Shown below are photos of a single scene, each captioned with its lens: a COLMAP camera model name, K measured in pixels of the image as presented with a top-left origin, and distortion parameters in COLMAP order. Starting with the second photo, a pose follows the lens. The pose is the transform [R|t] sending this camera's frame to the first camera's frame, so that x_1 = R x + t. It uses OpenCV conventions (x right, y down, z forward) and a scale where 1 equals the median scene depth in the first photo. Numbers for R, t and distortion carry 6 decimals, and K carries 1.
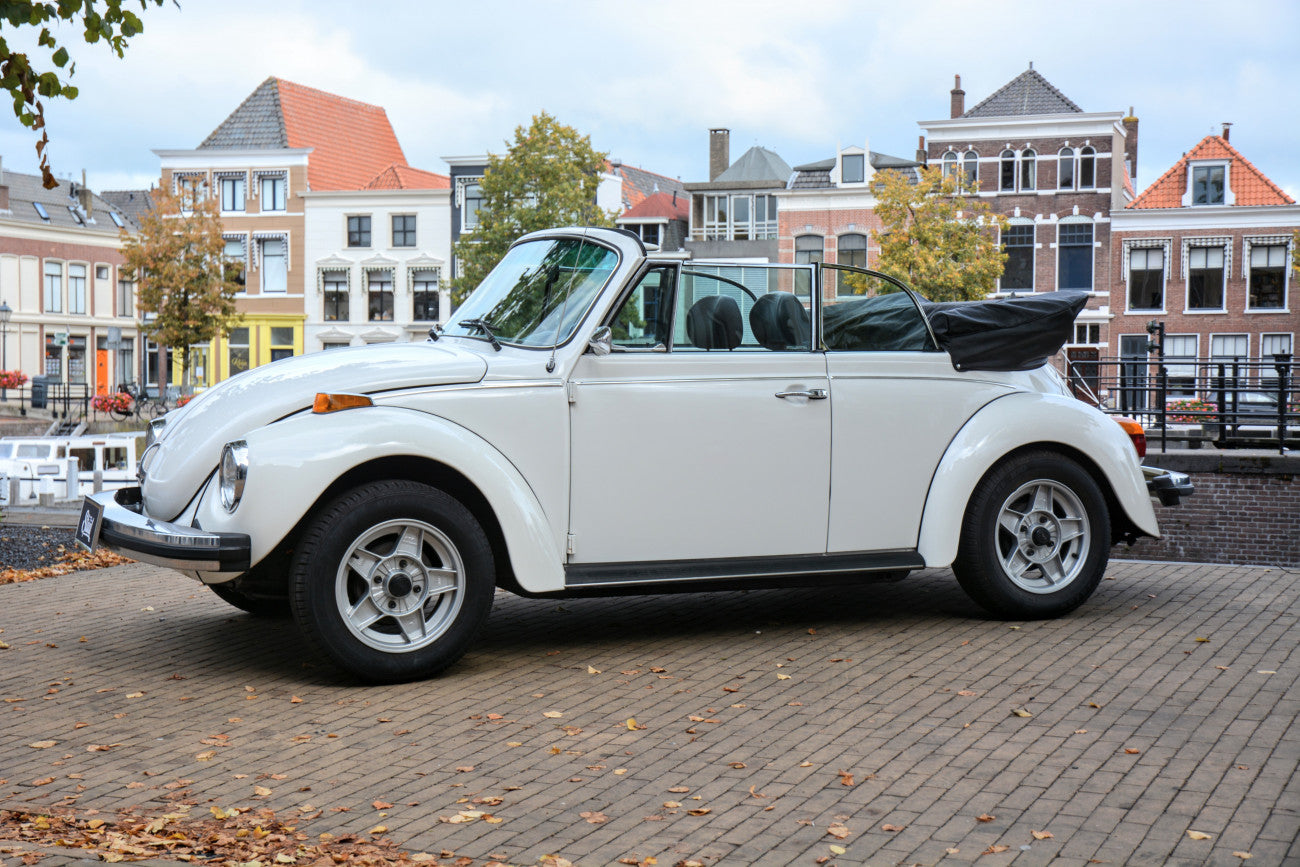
lens RADIAL K [[2014.0, 0, 661.4], [0, 2014.0, 427.9], [0, 0, 1]] dist [0.181740, 0.000000]
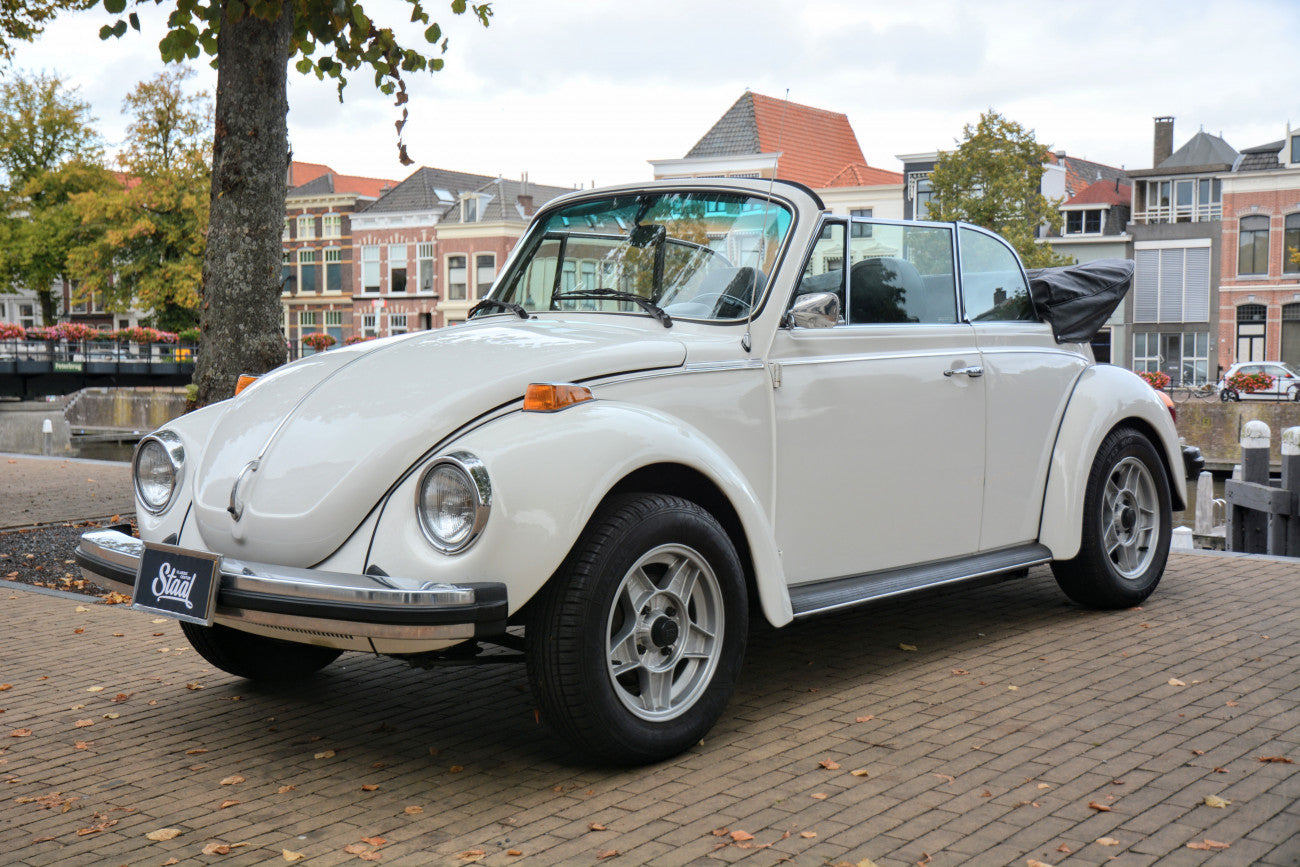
lens RADIAL K [[1733.4, 0, 600.1], [0, 1733.4, 446.8], [0, 0, 1]] dist [0.108046, 0.000000]
pose [[0.960542, 0.012577, -0.277851, 0.003291], [-0.004830, 0.999581, 0.028550, -0.000978], [0.278094, -0.026081, 0.960200, 0.034847]]
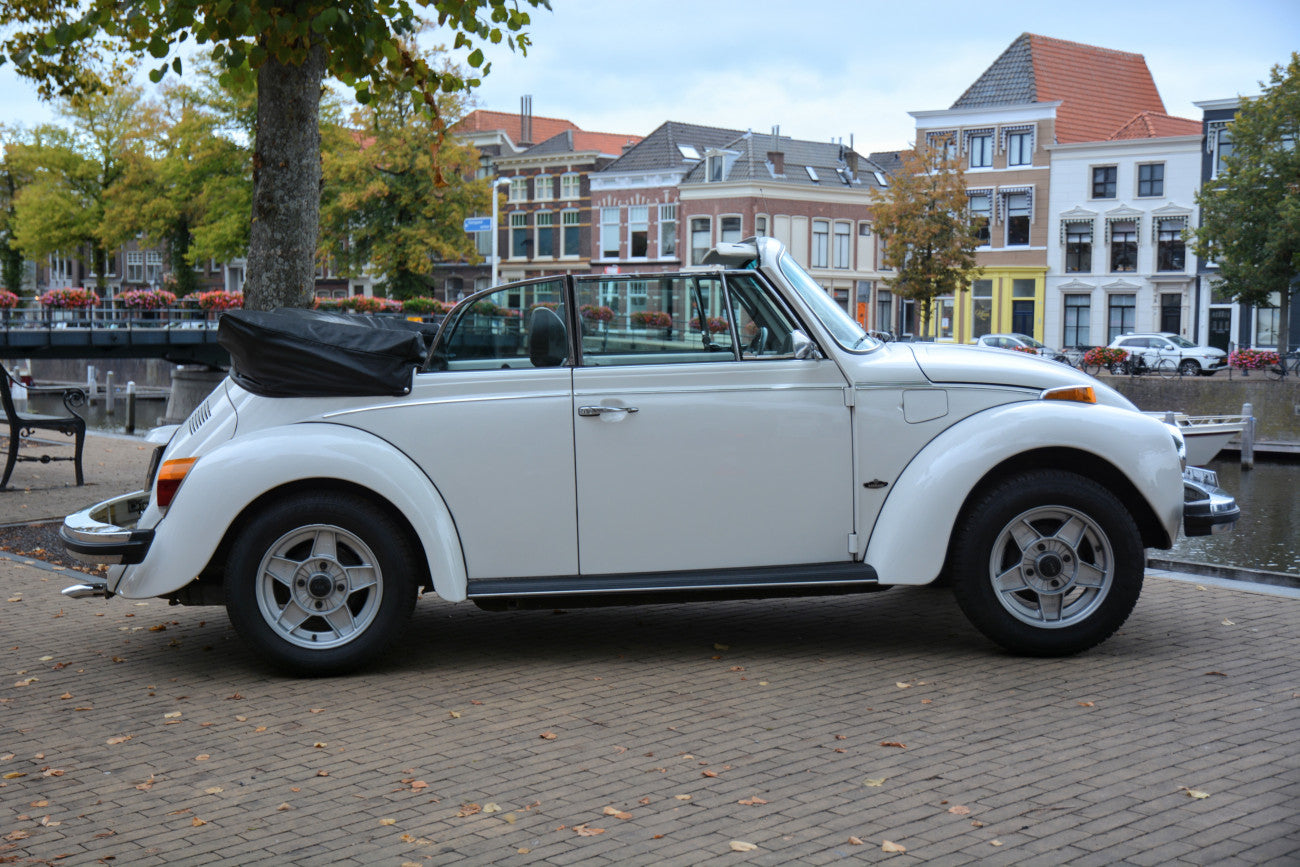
lens RADIAL K [[2014.0, 0, 643.7], [0, 2014.0, 443.8], [0, 0, 1]] dist [0.181740, 0.000000]
pose [[0.898168, 0.034993, -0.438257, 0.094635], [-0.015630, 0.998739, 0.047712, -0.012592], [0.439374, -0.036003, 0.897582, -0.010425]]
